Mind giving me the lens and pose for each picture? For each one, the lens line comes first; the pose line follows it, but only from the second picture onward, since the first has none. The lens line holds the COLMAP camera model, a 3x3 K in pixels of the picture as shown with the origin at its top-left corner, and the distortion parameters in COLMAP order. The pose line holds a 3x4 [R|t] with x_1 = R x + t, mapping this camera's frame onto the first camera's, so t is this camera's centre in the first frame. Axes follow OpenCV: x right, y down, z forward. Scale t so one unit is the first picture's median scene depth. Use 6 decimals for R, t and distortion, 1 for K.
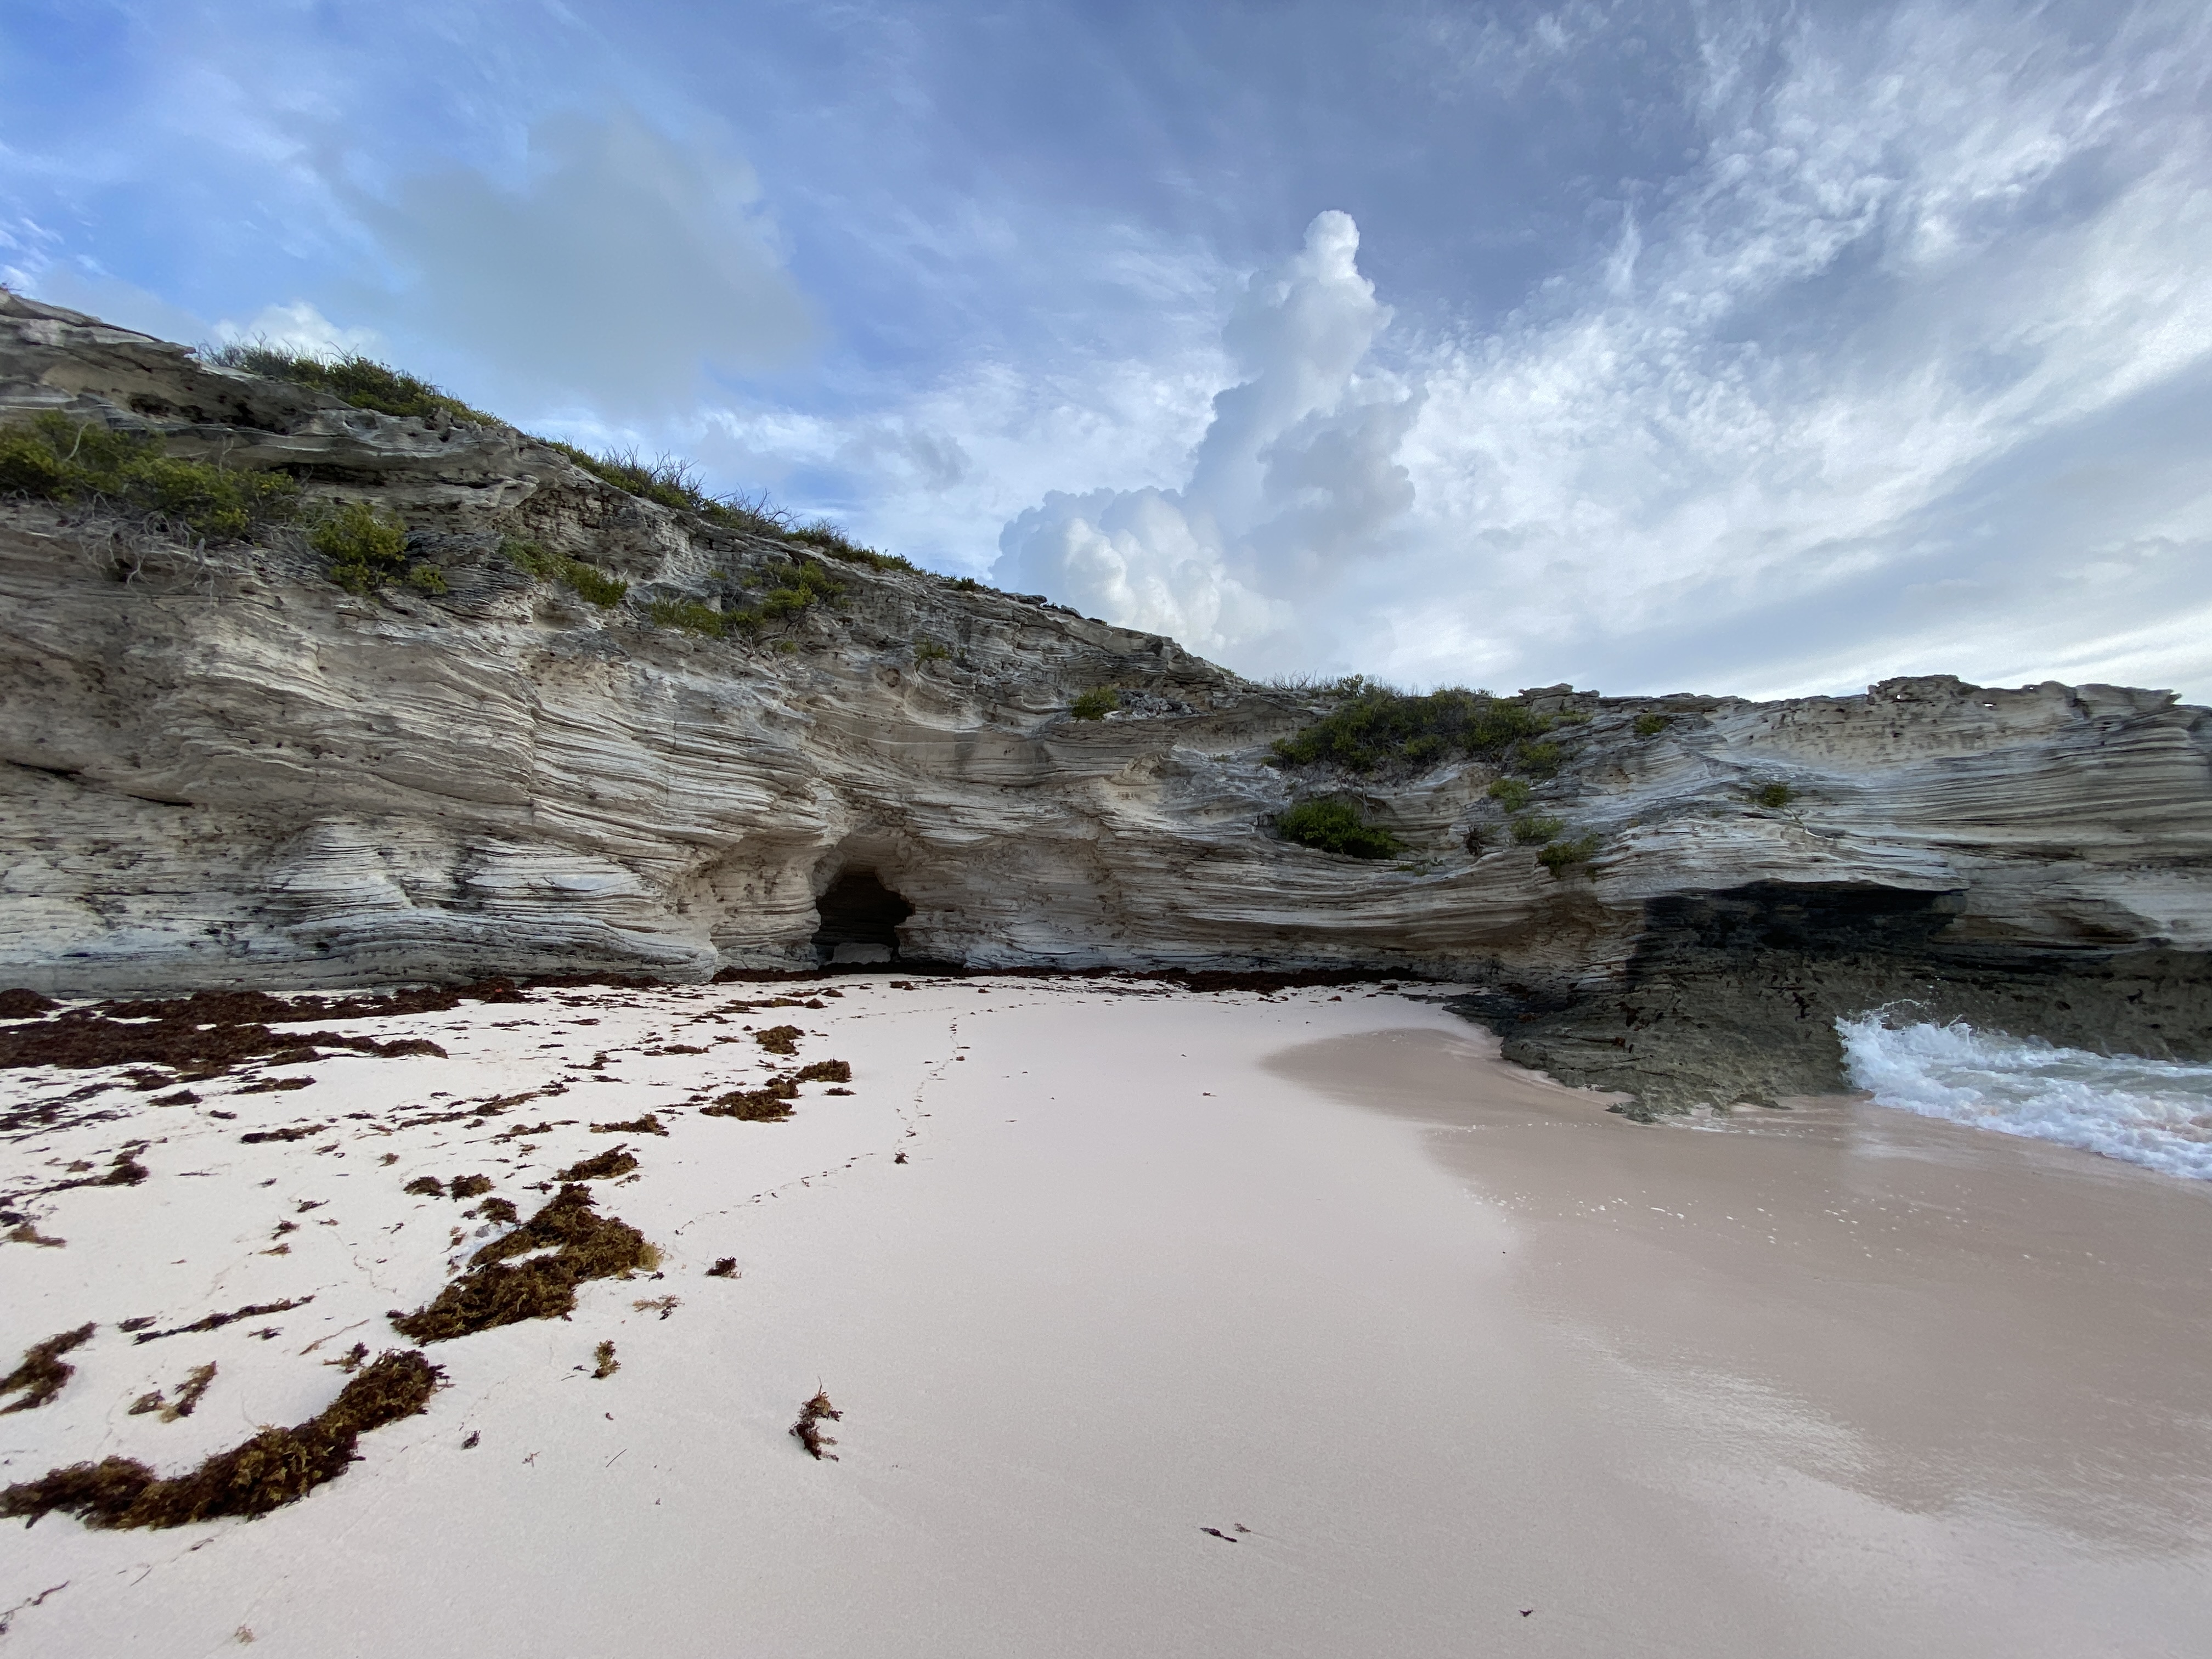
lens RADIAL K [[874.8, 0, 1112.0], [0, 874.8, 834.1], [0, 0, 1]] dist [0.036656, -0.000074]
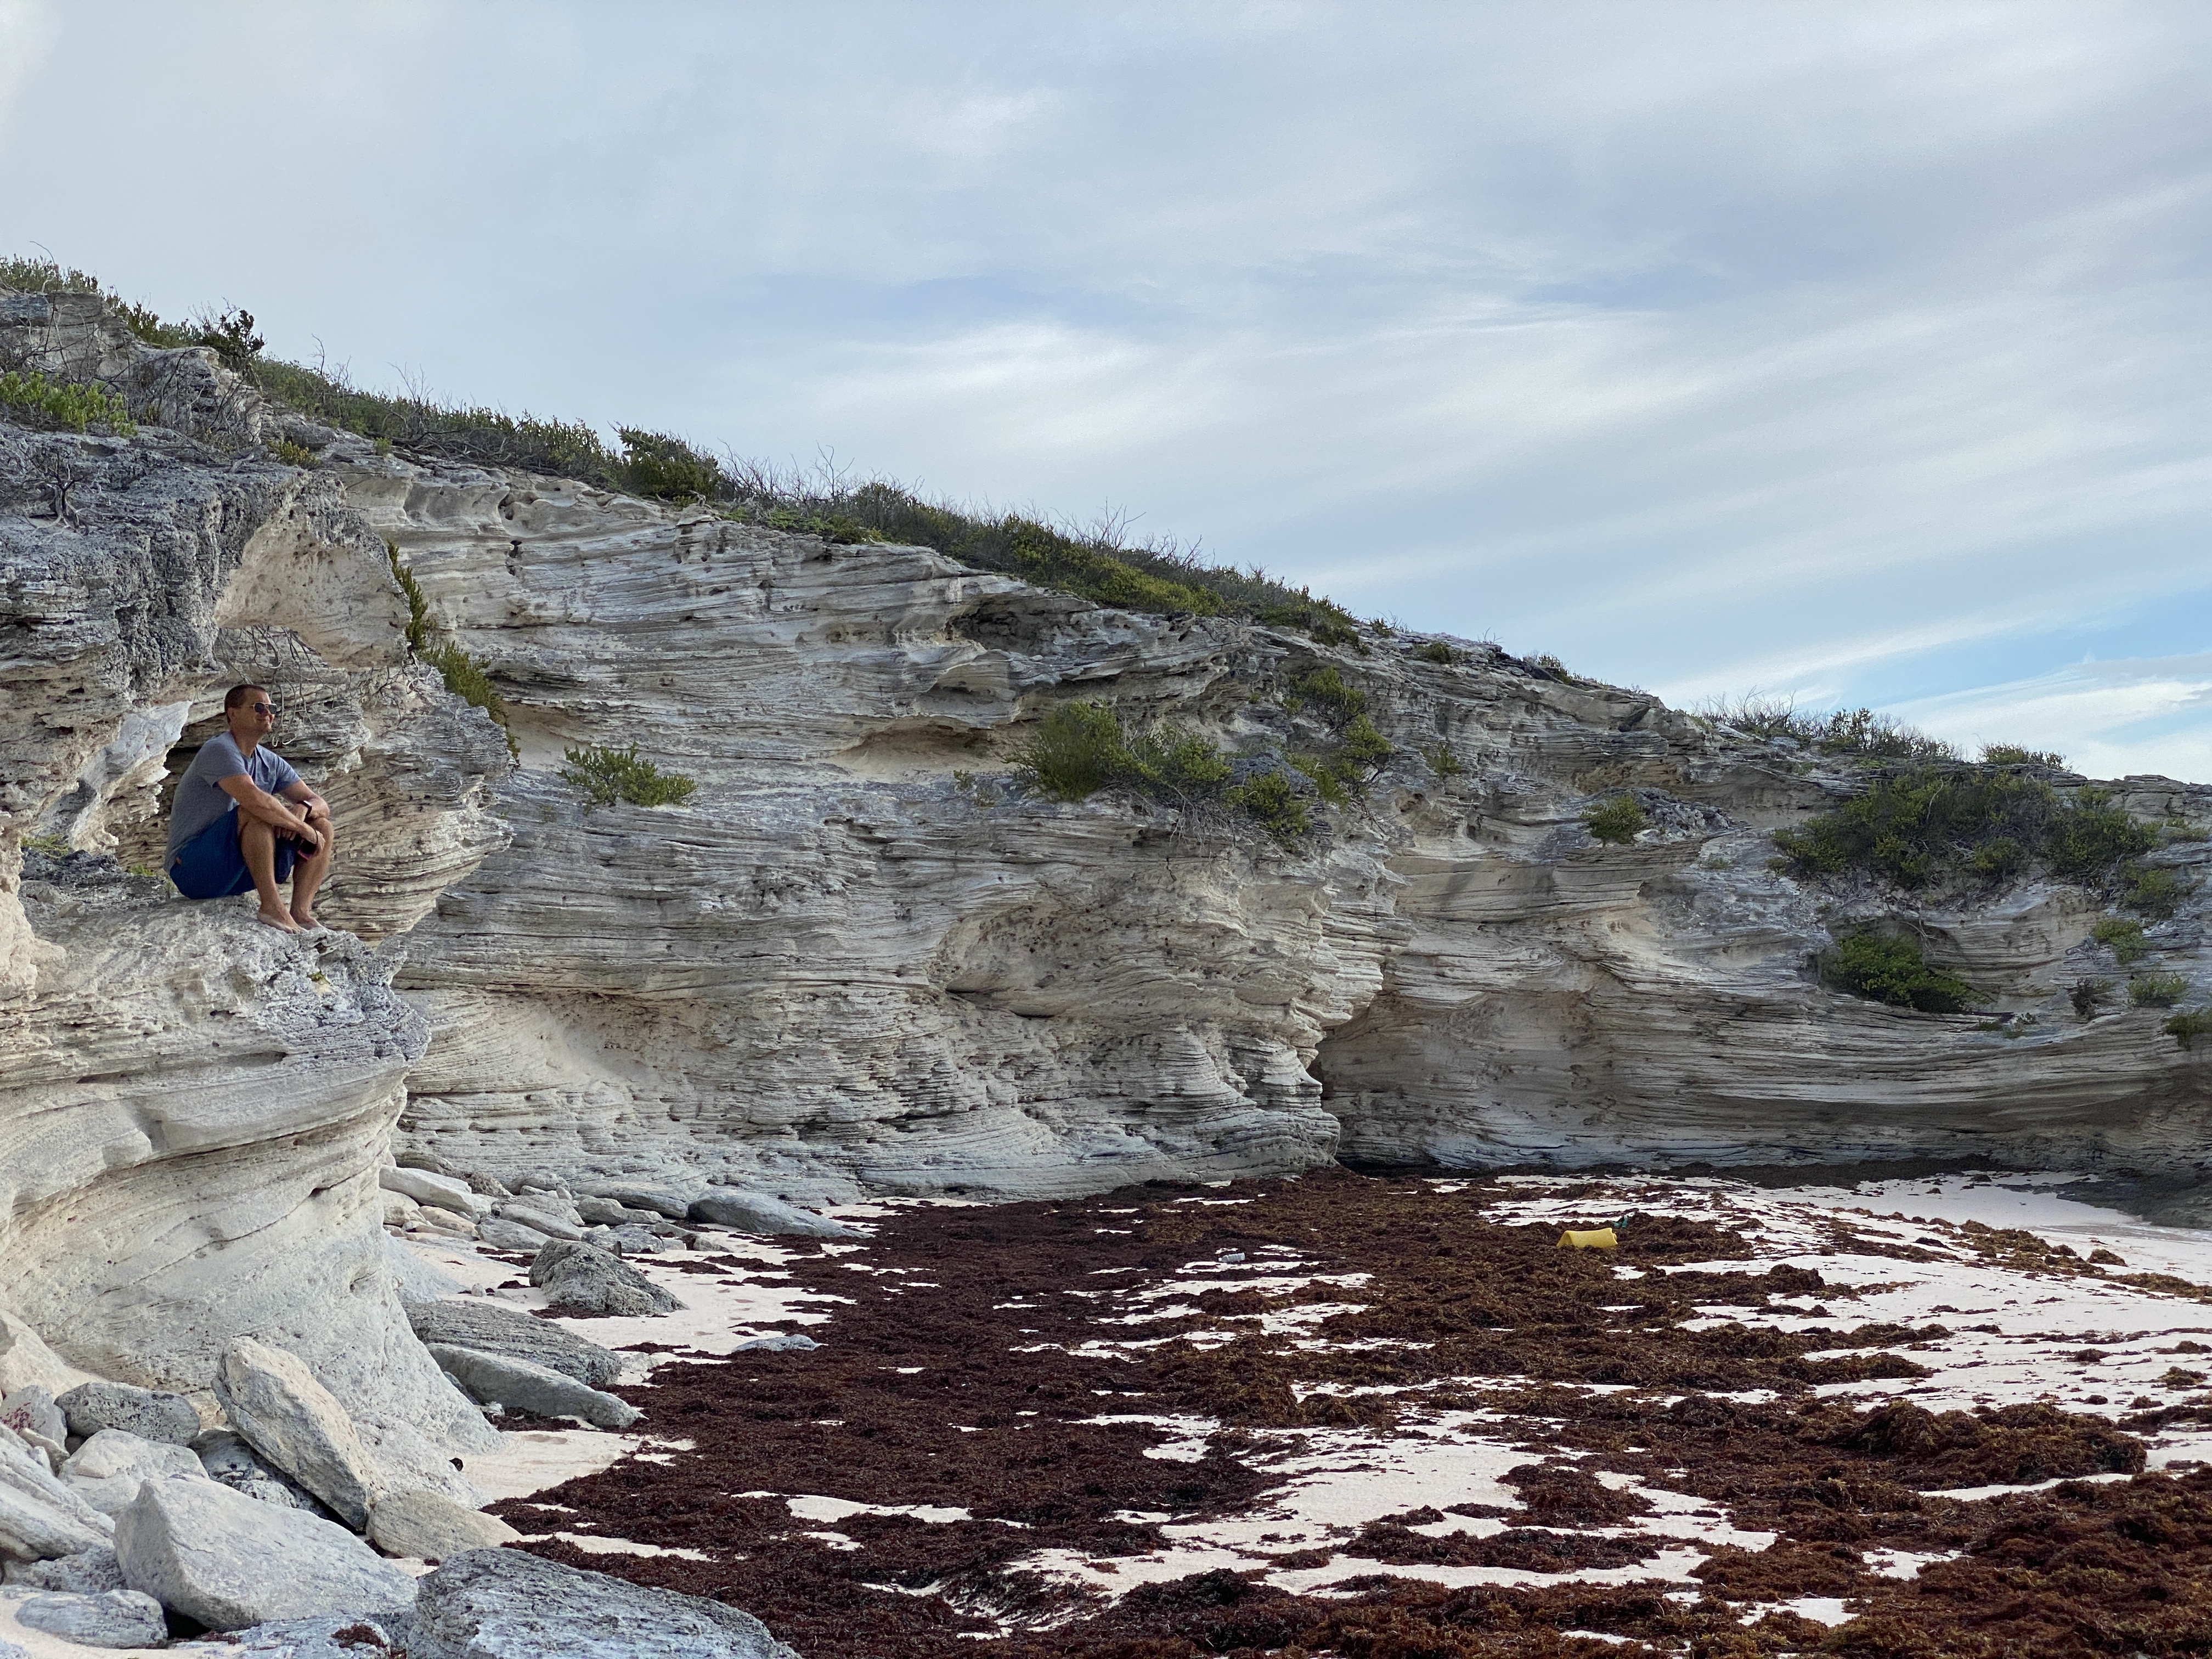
lens RADIAL K [[3254.8, 0, 1106.0], [0, 3254.8, 829.5], [0, 0, 1]] dist [0.158684, -0.466453]
pose [[0.976607, -0.004399, 0.214985, -1.034973], [-0.001597, 0.999615, 0.027712, -0.211252], [-0.215024, -0.027407, 0.976224, -1.634651]]
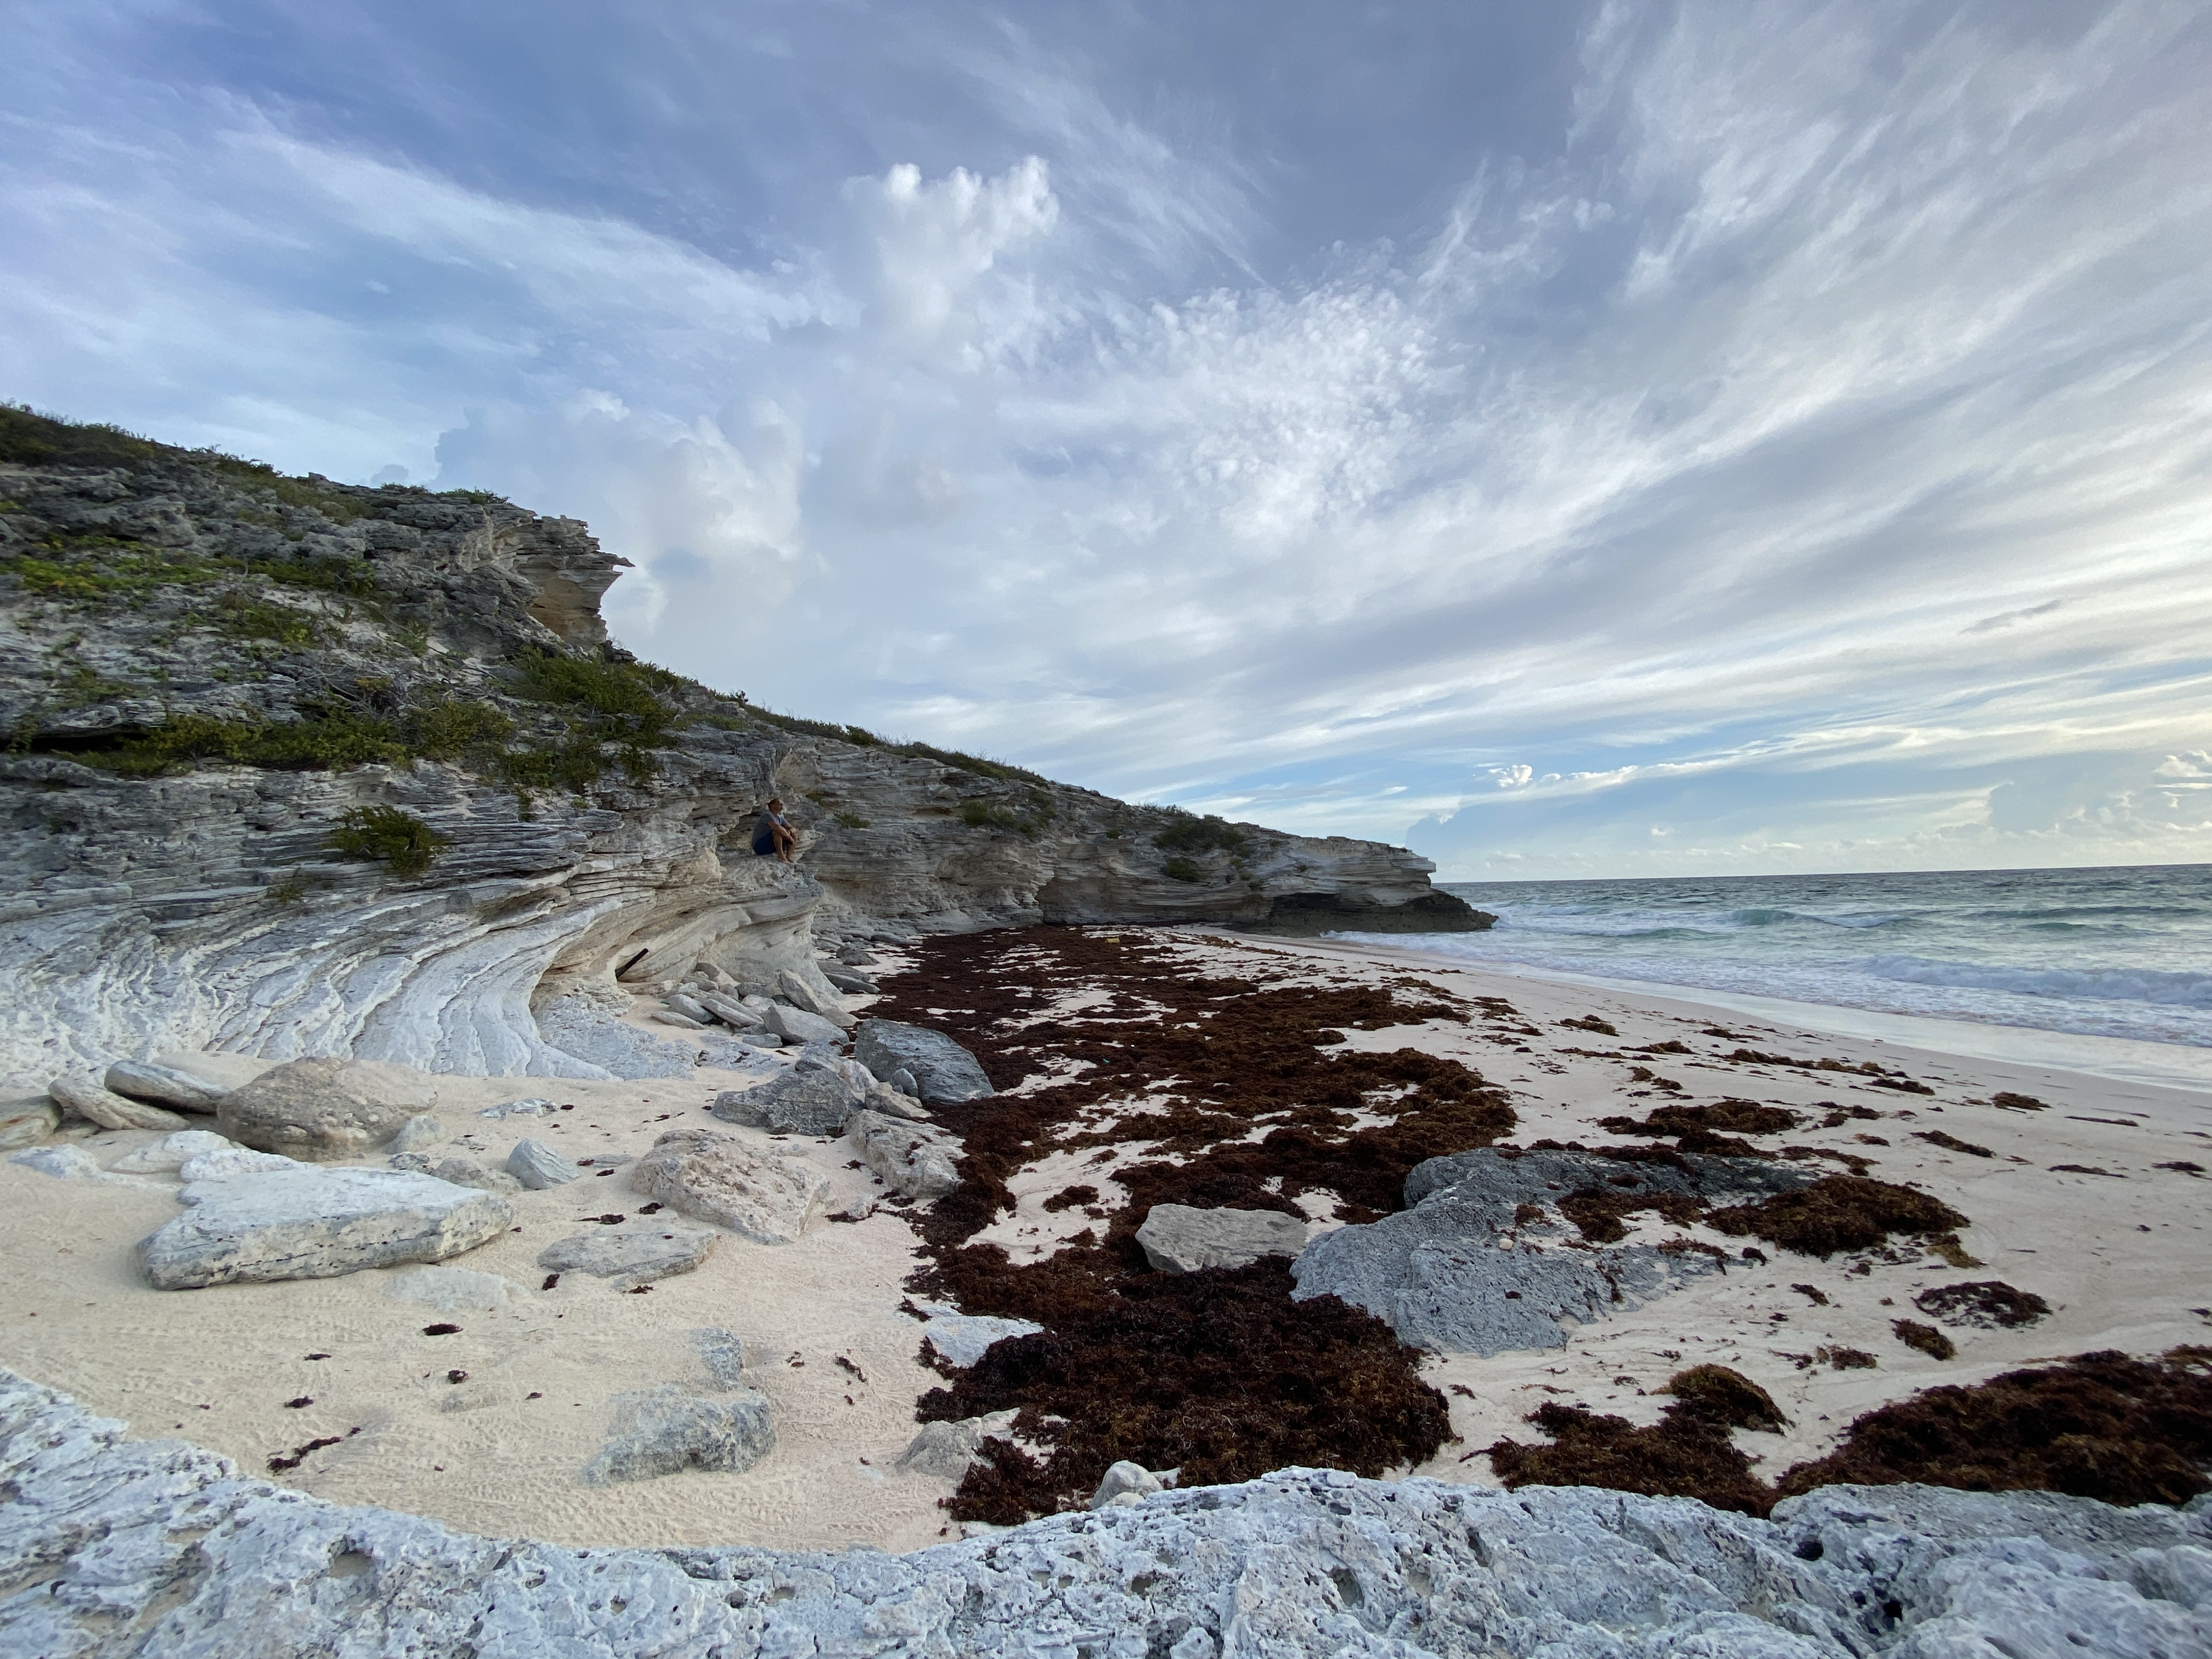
lens RADIAL K [[874.8, 0, 1112.0], [0, 874.8, 834.1], [0, 0, 1]] dist [0.036656, -0.000074]
pose [[0.927664, -0.000986, 0.373416, -1.090004], [-0.009658, 0.999599, 0.026632, -0.215851], [-0.373292, -0.028312, 0.927282, -1.677187]]
